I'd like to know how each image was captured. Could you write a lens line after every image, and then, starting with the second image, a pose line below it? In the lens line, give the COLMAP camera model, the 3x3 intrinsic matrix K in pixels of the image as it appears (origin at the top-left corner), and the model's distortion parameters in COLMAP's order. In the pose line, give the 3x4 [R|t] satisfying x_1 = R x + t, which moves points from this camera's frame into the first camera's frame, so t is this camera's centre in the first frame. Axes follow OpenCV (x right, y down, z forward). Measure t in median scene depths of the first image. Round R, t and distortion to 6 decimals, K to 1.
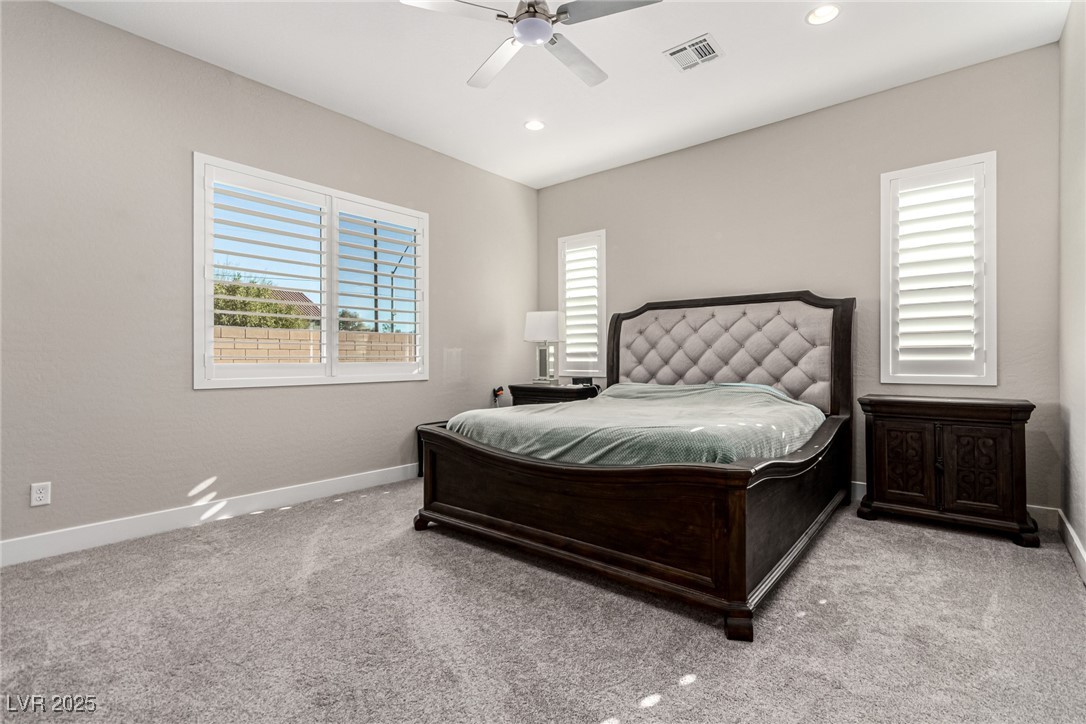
lens RADIAL K [[511.6, 0, 544.0], [0, 511.6, 357.8], [0, 0, 1]] dist [-0.001800, 0.000114]
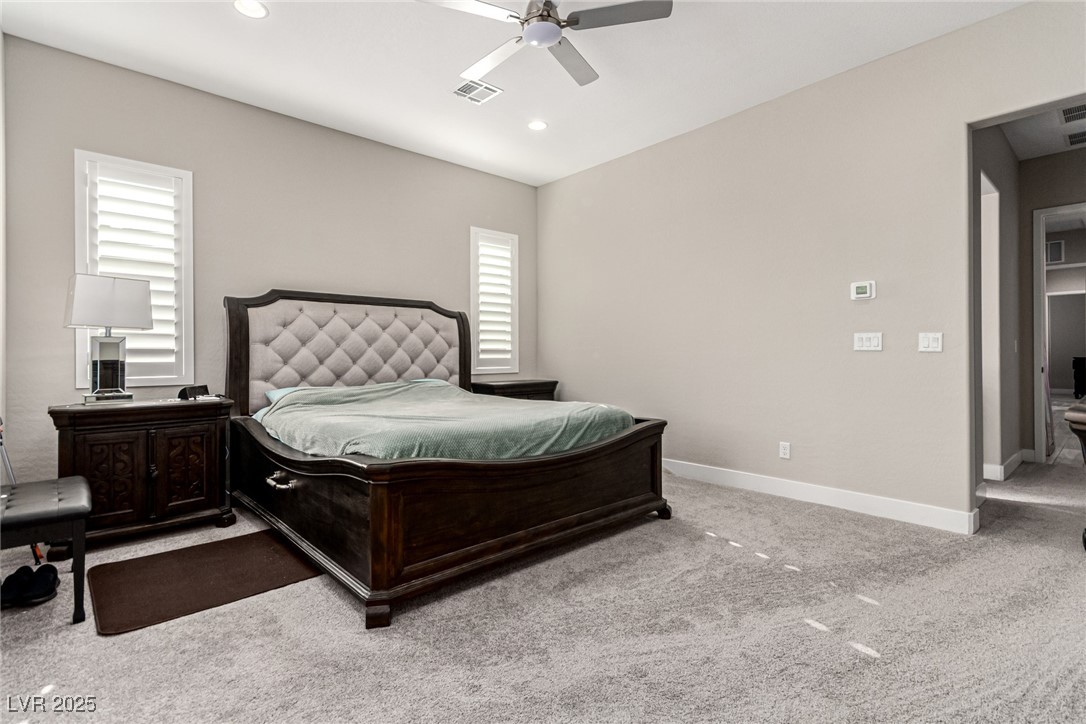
lens RADIAL K [[511.6, 0, 544.0], [0, 511.6, 363.3], [0, 0, 1]] dist [-0.001800, 0.000114]
pose [[0.133739, -0.010039, 0.990966, -0.696652], [0.003403, 0.999947, 0.009671, 0.005565], [-0.991011, 0.002079, 0.133766, 0.596950]]
